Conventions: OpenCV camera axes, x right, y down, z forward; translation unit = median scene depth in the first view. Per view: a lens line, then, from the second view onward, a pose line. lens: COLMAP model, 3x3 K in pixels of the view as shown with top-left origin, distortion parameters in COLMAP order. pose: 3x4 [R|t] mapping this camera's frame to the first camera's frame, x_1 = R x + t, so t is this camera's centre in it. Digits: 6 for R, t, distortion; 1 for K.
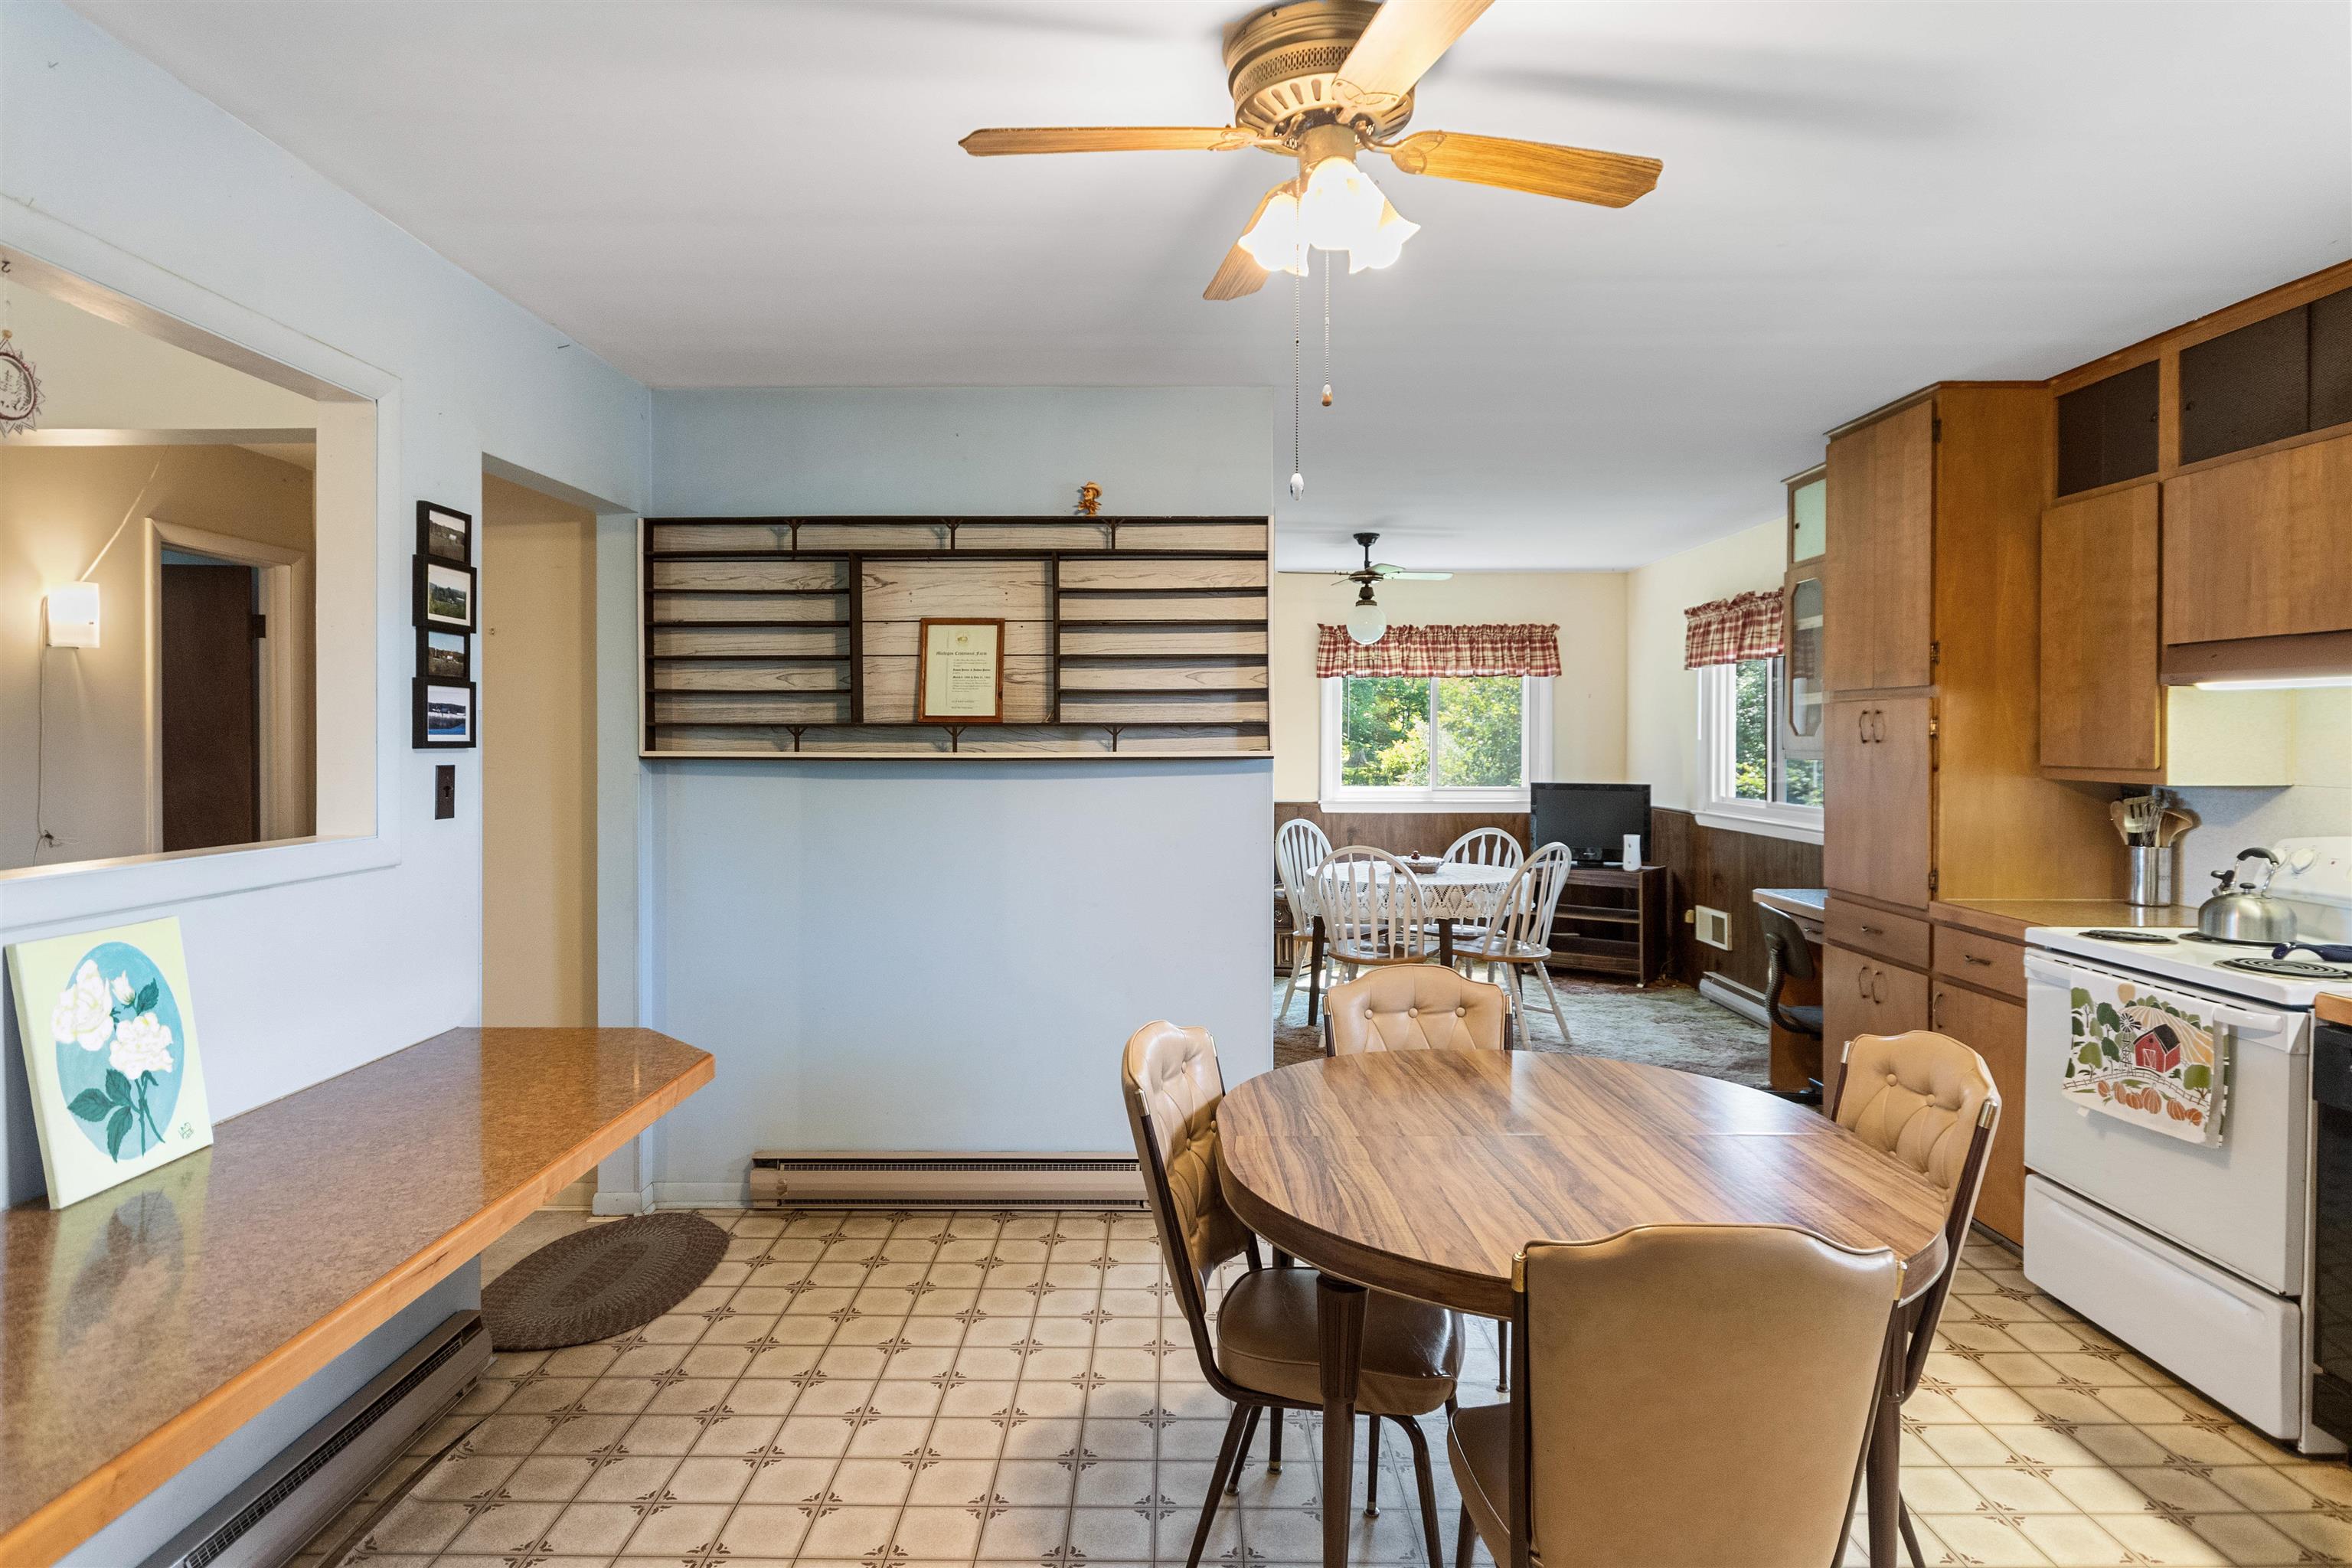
lens RADIAL K [[1283.8, 0, 1163.8], [0, 1283.8, 747.4], [0, 0, 1]] dist [0.005317, -0.002981]
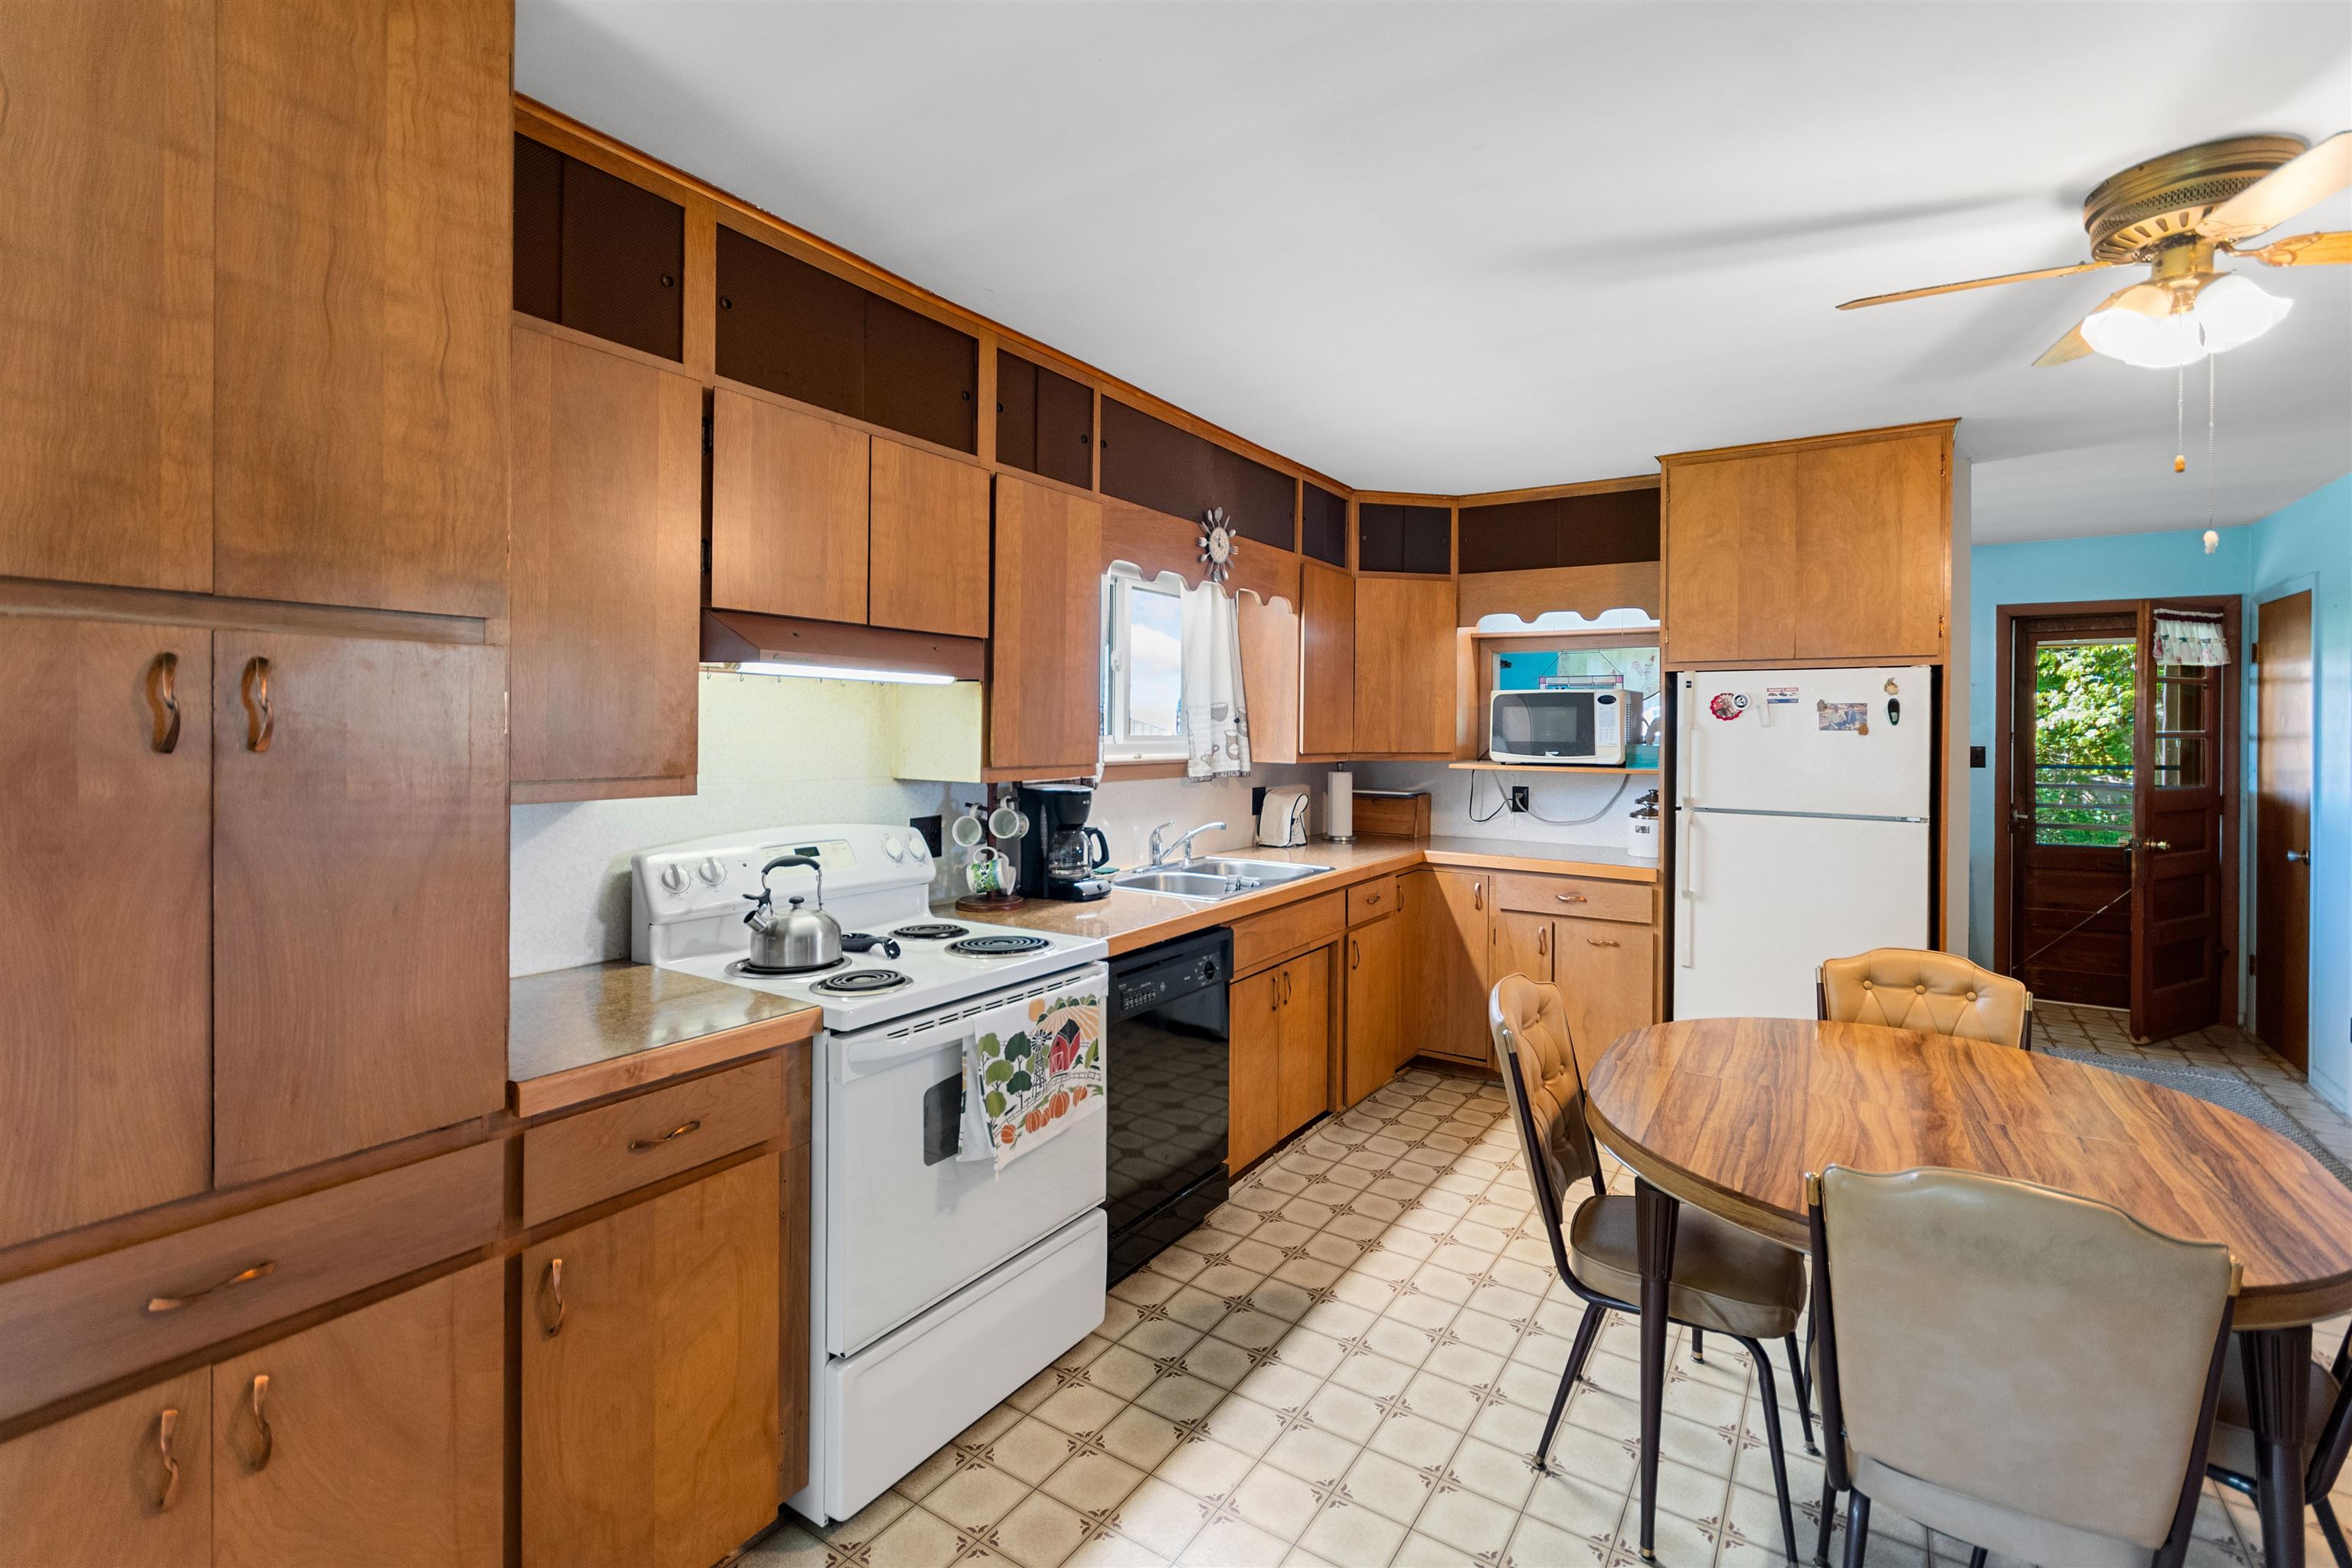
lens RADIAL K [[1053.8, 0, 1174.1], [0, 1053.8, 732.2], [0, 0, 1]] dist [-0.000025, 0.003112]
pose [[-0.837834, -0.011769, 0.545798, 0.196239], [-0.005198, 0.999894, 0.013581, -0.015270], [-0.545900, 0.008542, -0.837807, 1.226469]]
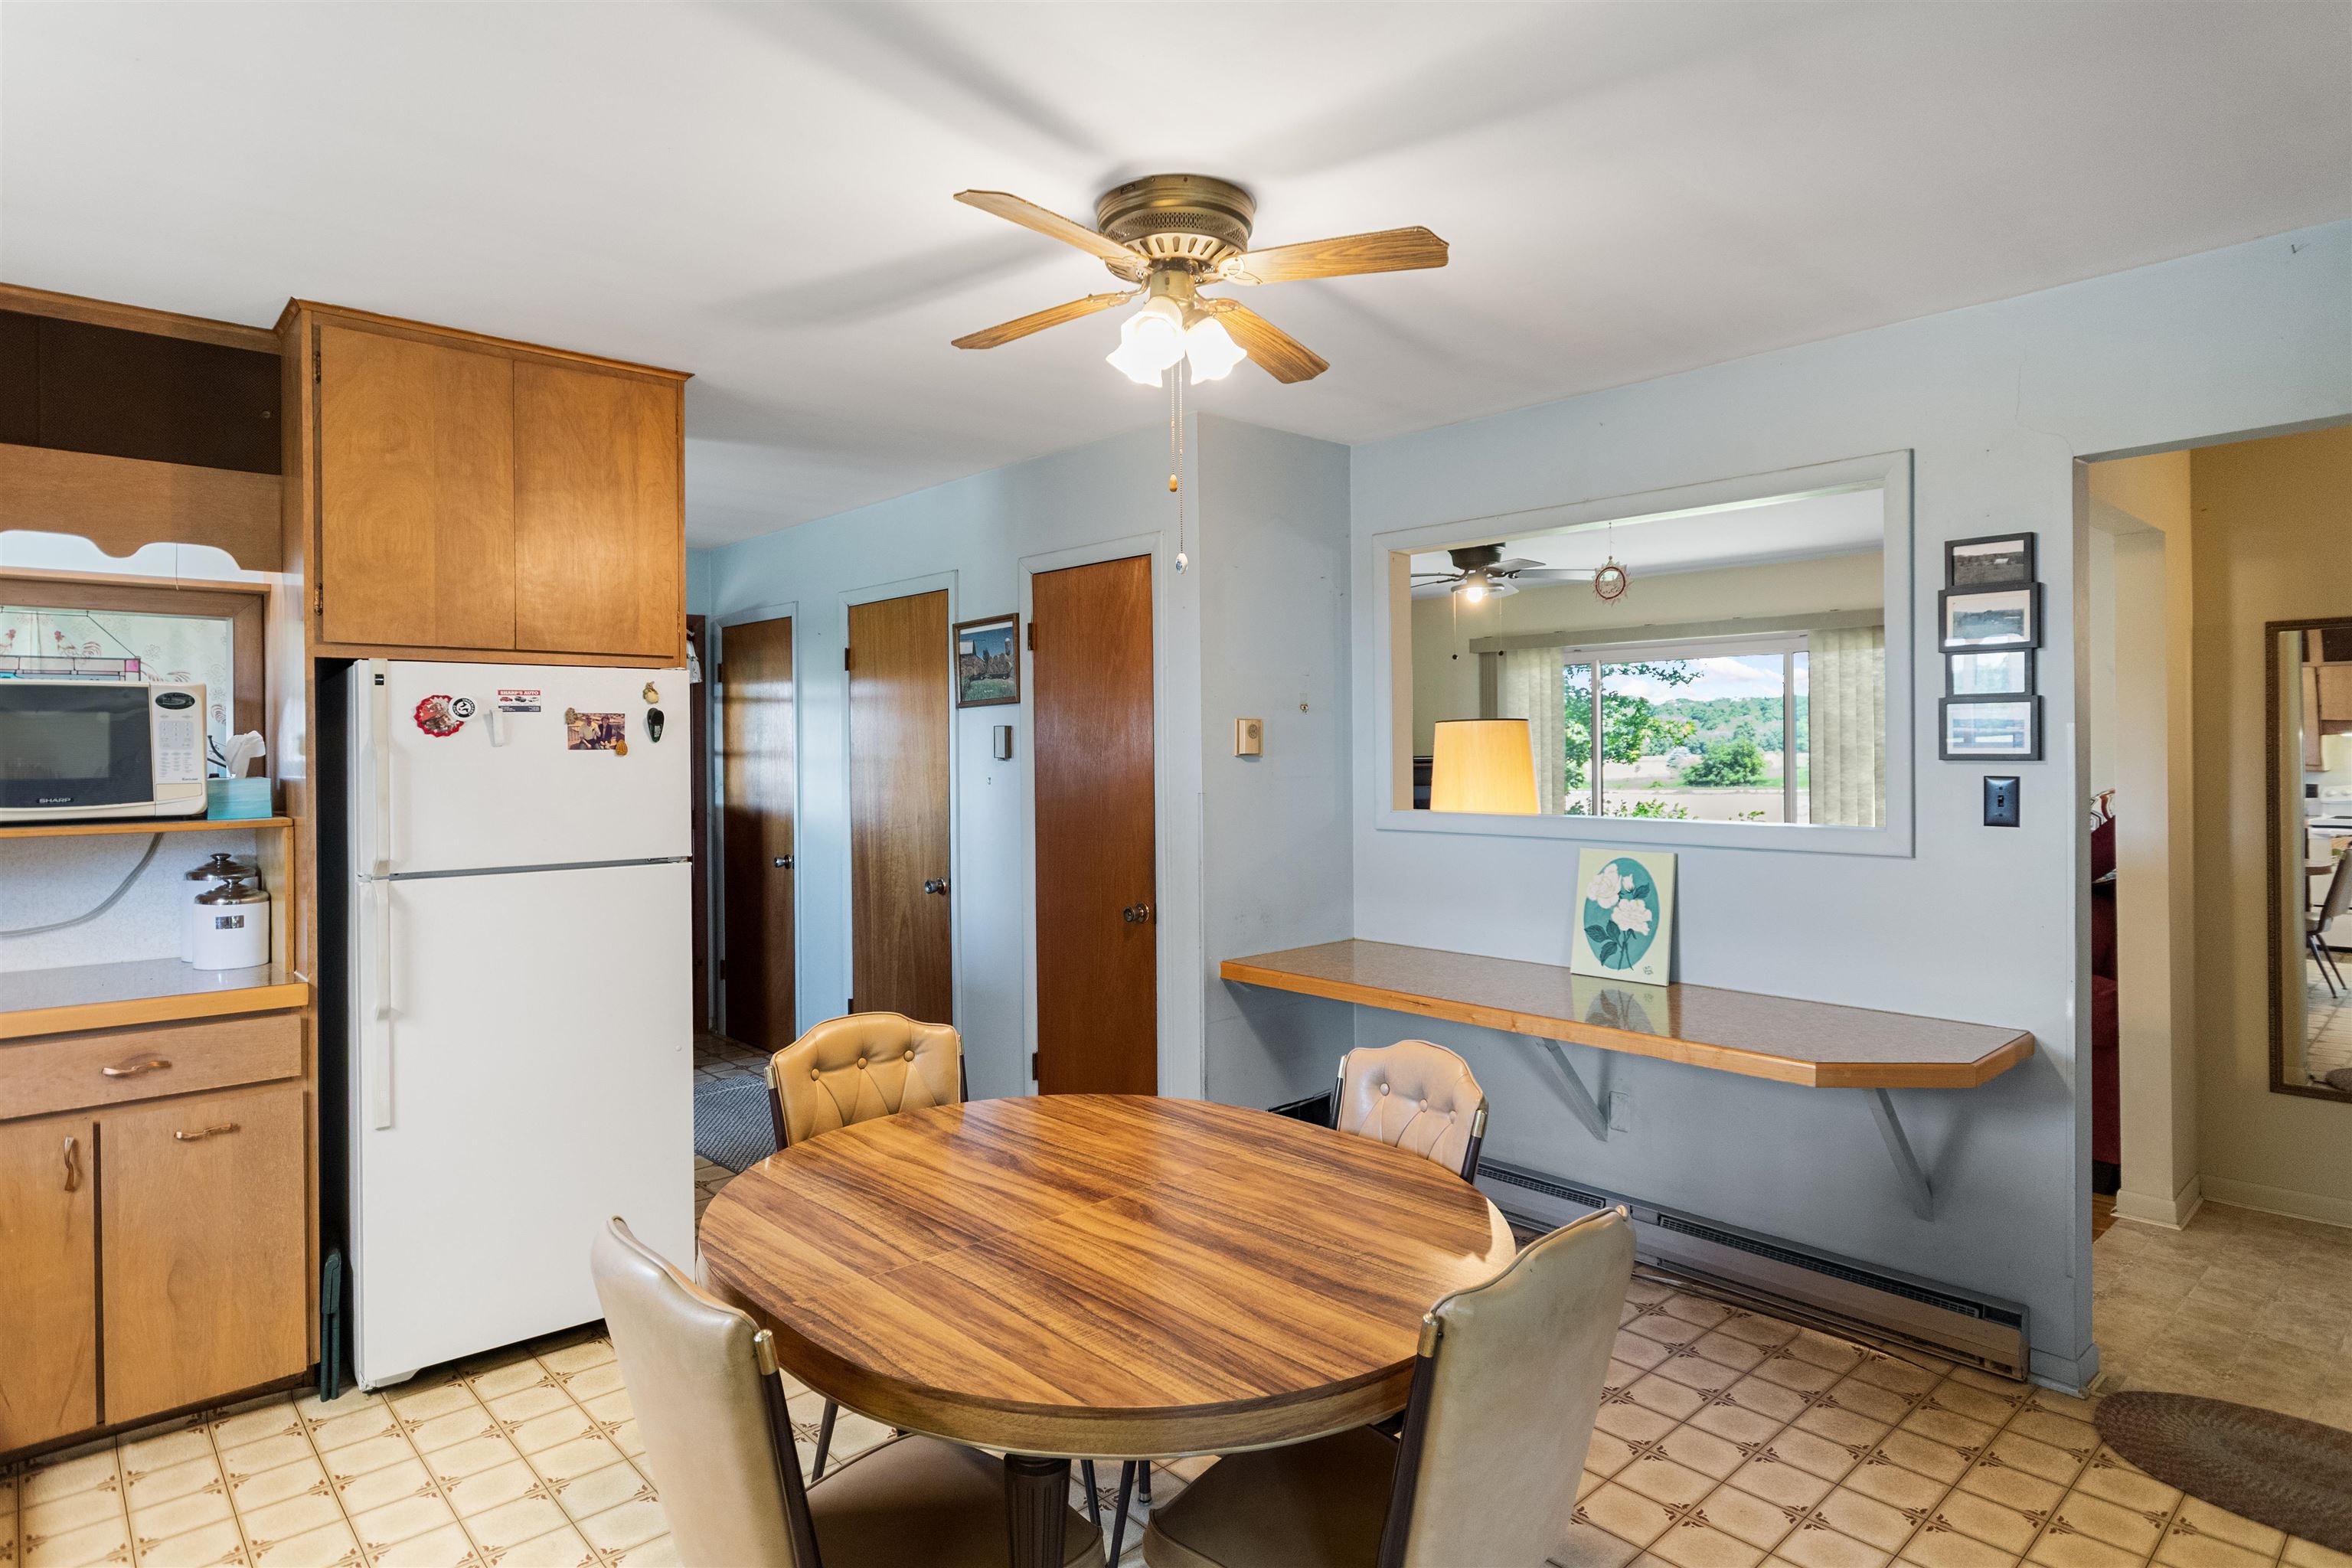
lens RADIAL K [[1283.8, 0, 1143.2], [0, 1283.8, 741.2], [0, 0, 1]] dist [0.005317, -0.002981]
pose [[-0.746549, 0.000639, -0.665330, 0.509821], [0.001289, 0.999999, -0.000485, -0.011681], [0.665329, -0.001219, -0.746549, 0.994152]]
